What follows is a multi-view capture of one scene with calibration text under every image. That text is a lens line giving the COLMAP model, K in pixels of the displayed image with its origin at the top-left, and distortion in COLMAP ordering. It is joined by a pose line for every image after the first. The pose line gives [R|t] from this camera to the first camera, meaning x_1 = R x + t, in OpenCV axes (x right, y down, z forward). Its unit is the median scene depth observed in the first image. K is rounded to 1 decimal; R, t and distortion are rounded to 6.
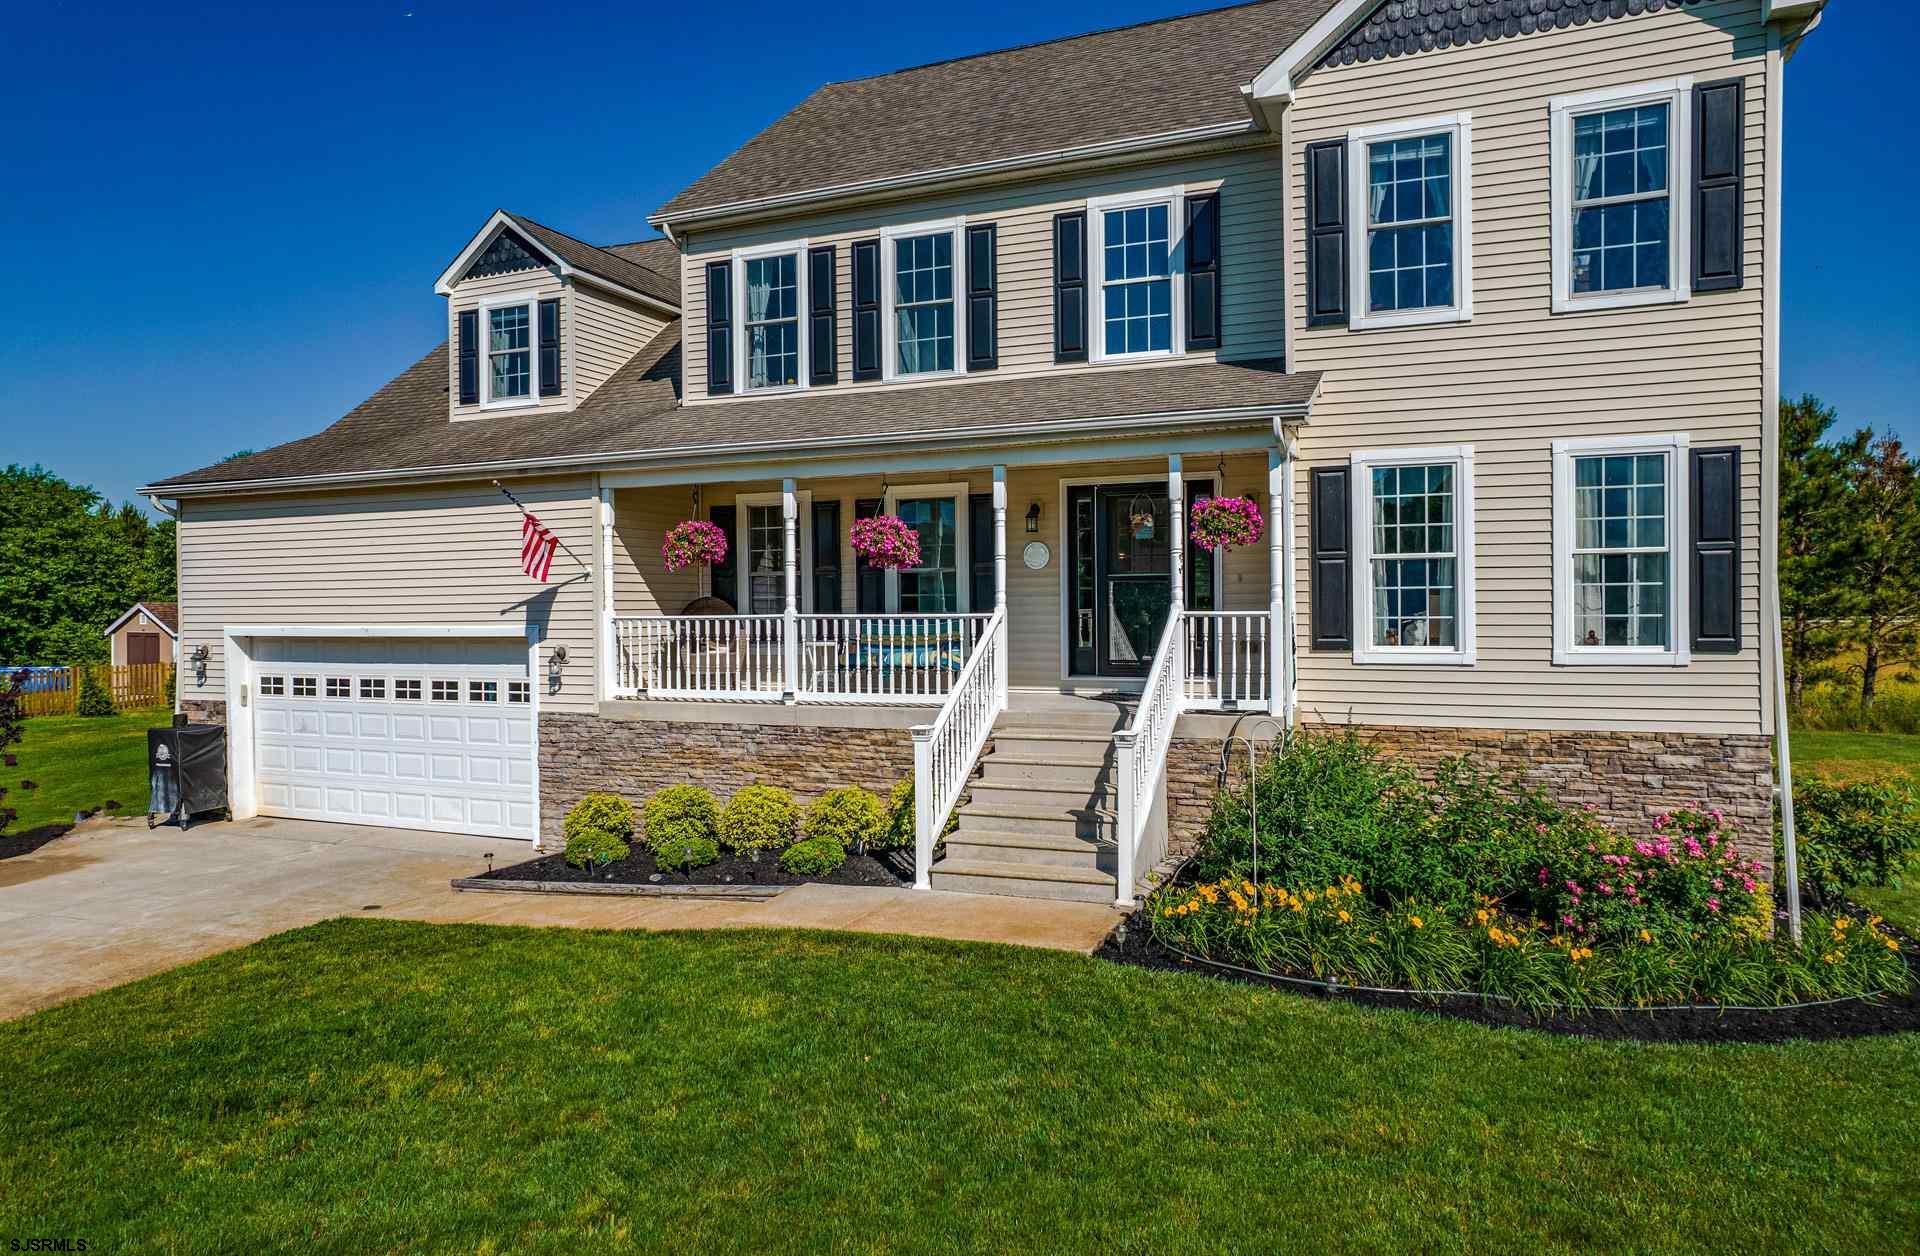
lens RADIAL K [[1217.9, 0, 962.7], [0, 1217.9, 627.4], [0, 0, 1]] dist [-0.044840, 0.052772]
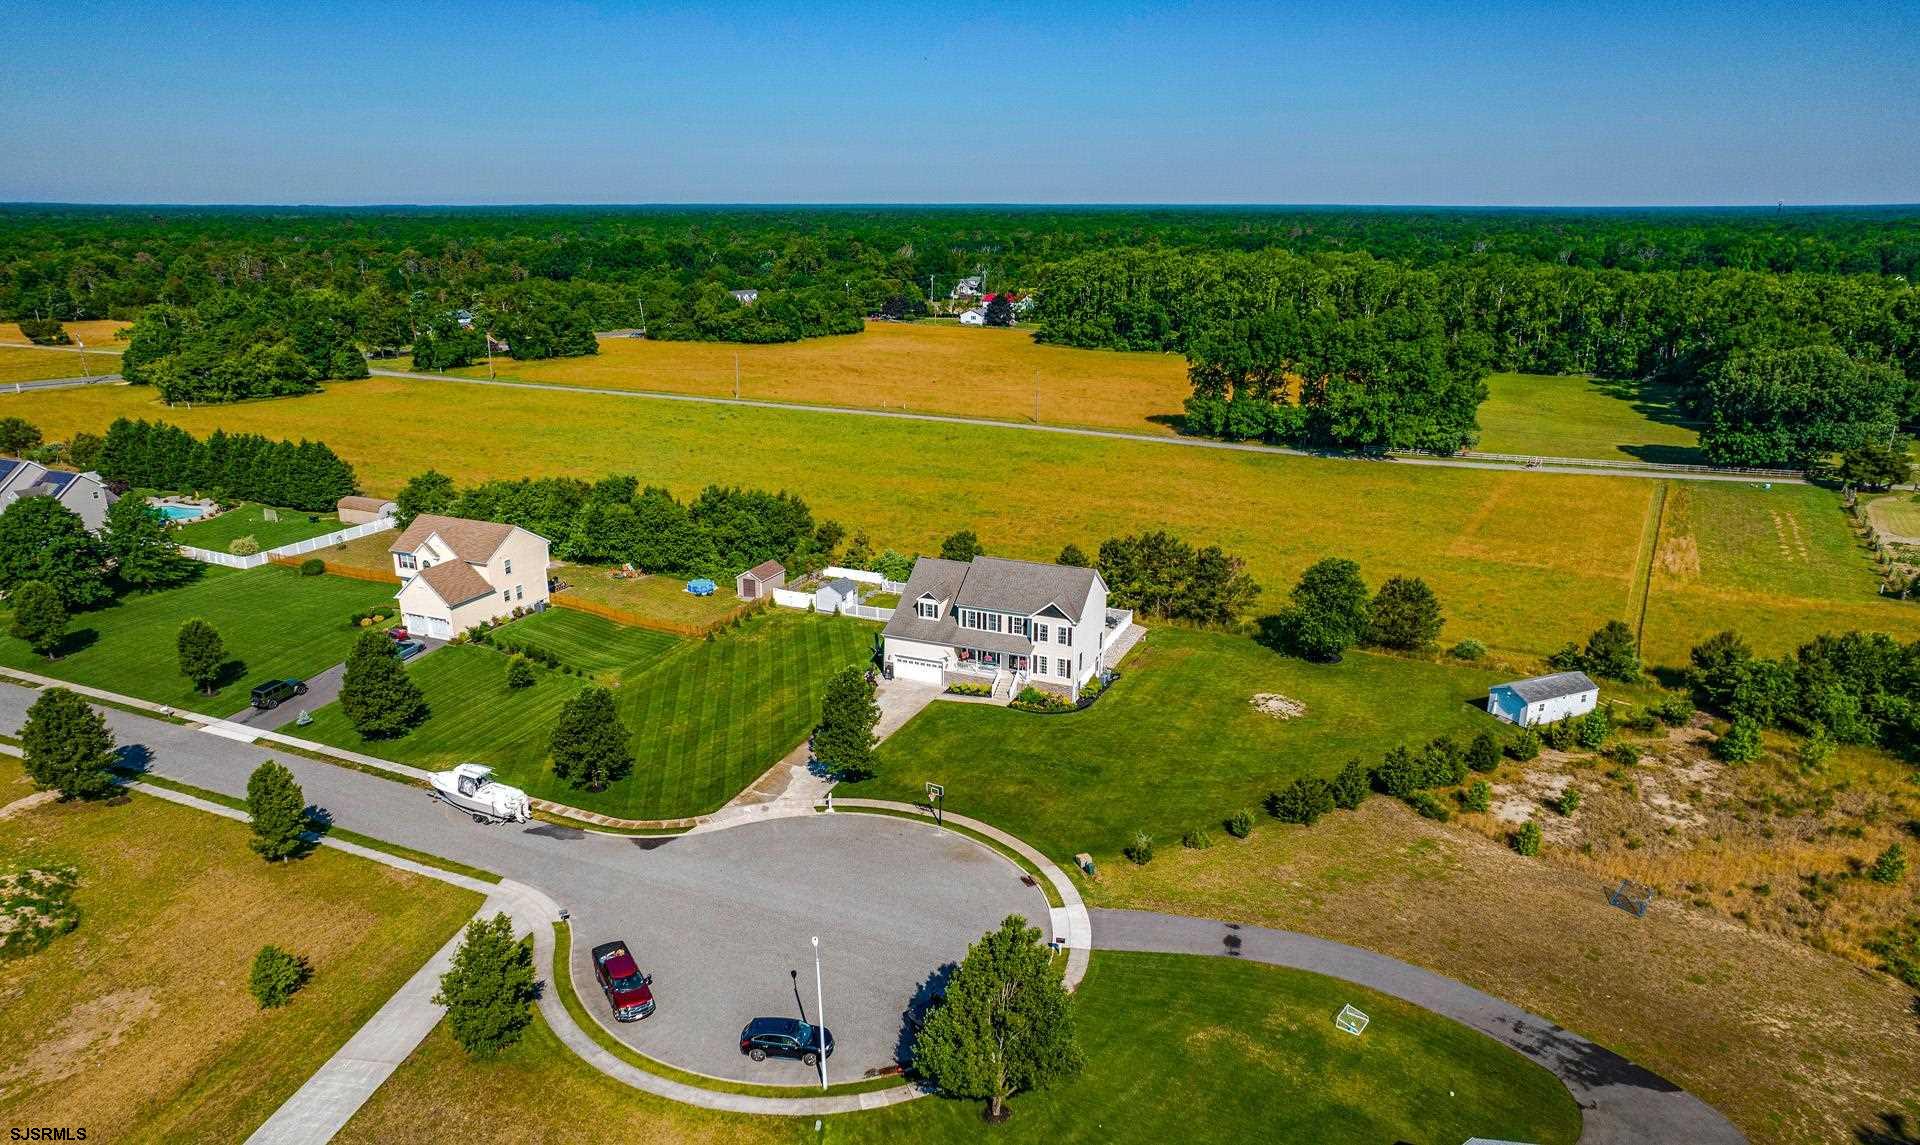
lens RADIAL K [[1237.8, 0, 963.5], [0, 1237.8, 576.3], [0, 0, 1]] dist [-0.008702, 0.000132]
pose [[0.999803, 0.017789, -0.008763, -0.170109], [-0.014792, 0.963333, 0.267899, -3.012514], [0.013207, -0.267717, 0.963407, -7.436659]]
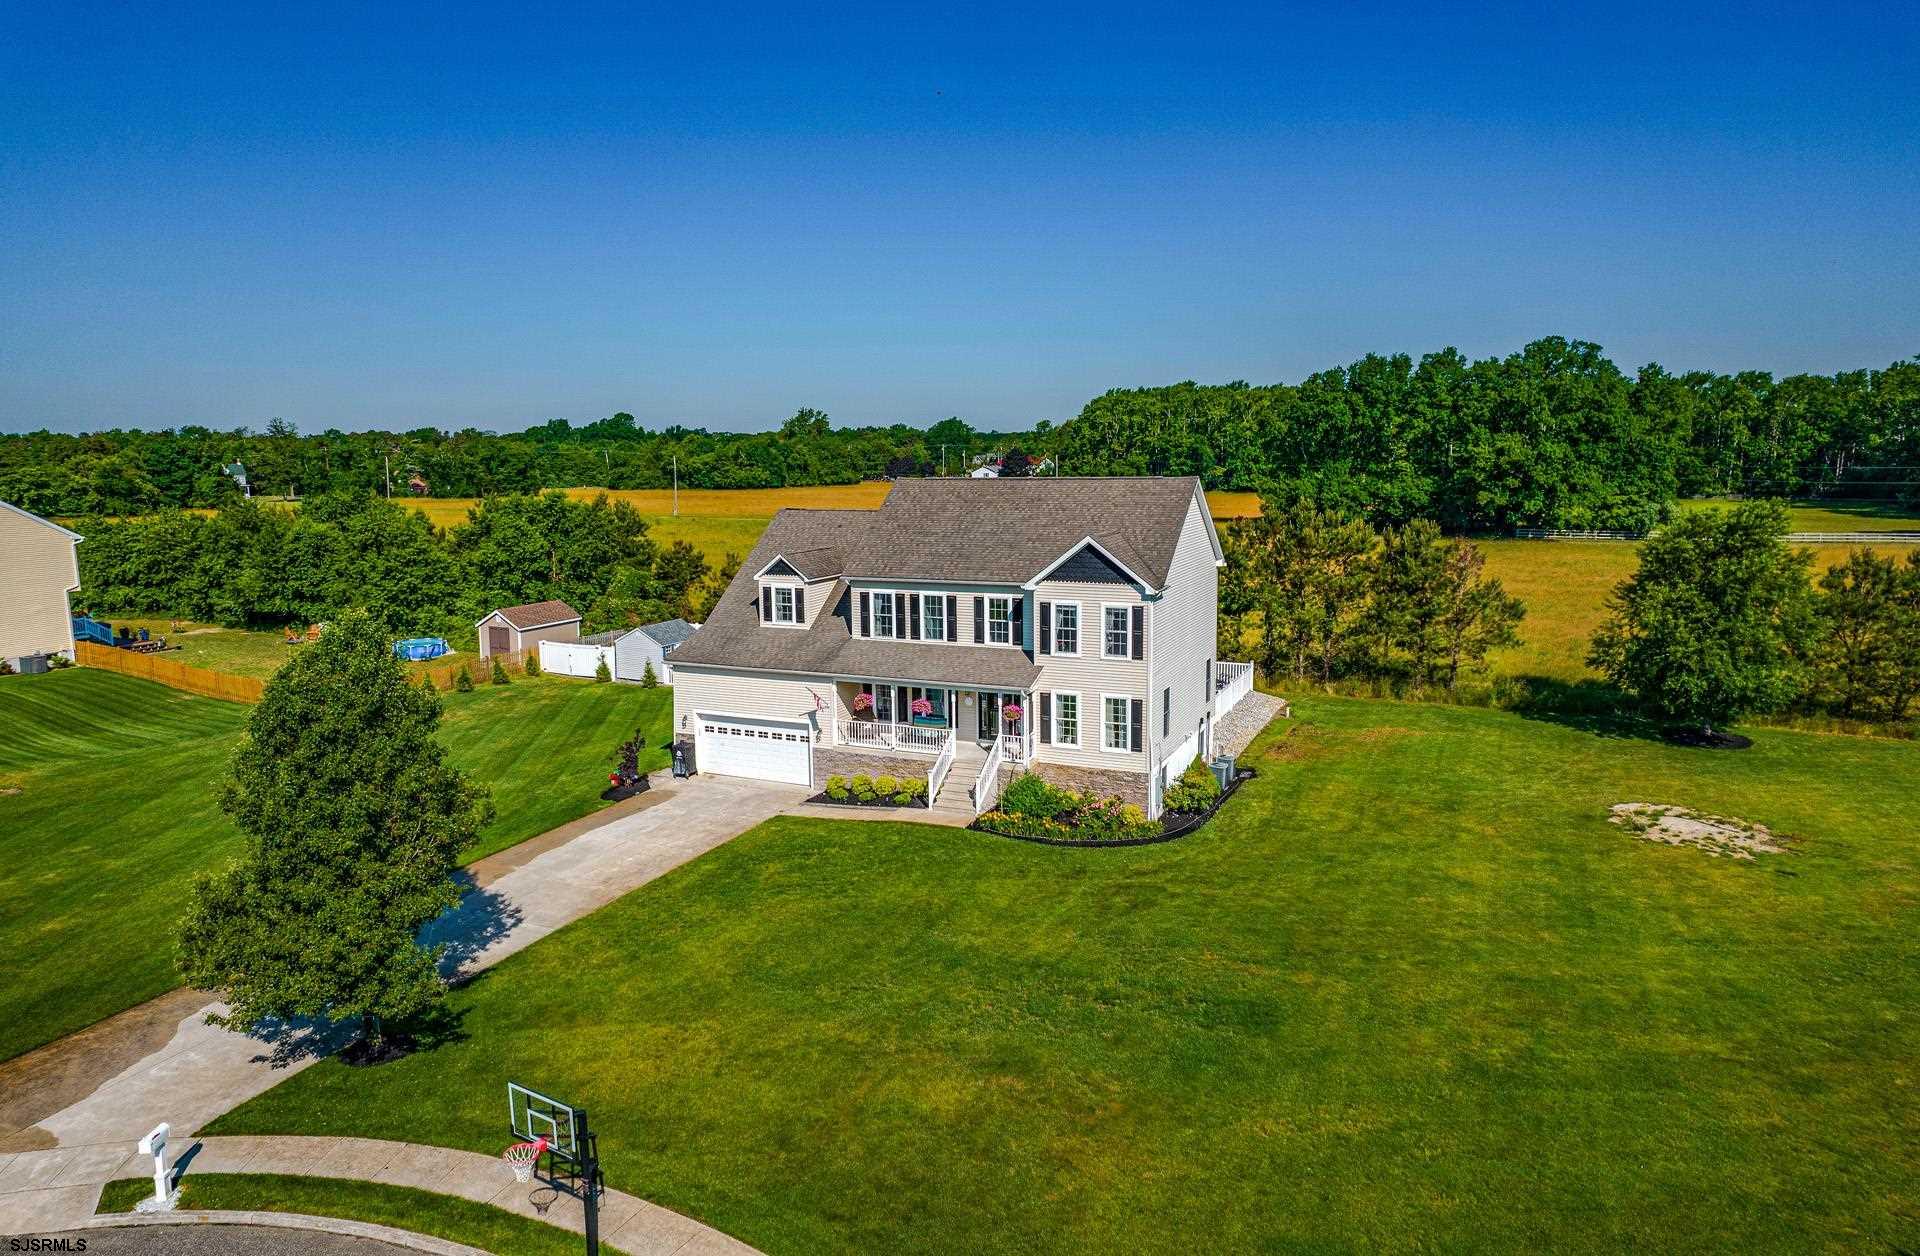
lens RADIAL K [[1217.9, 0, 955.5], [0, 1217.9, 617.2], [0, 0, 1]] dist [-0.044840, 0.052772]
pose [[0.999178, 0.003677, -0.040361, 0.164765], [0.001207, 0.992734, 0.120322, -0.708575], [0.040510, -0.120272, 0.991914, -2.287865]]
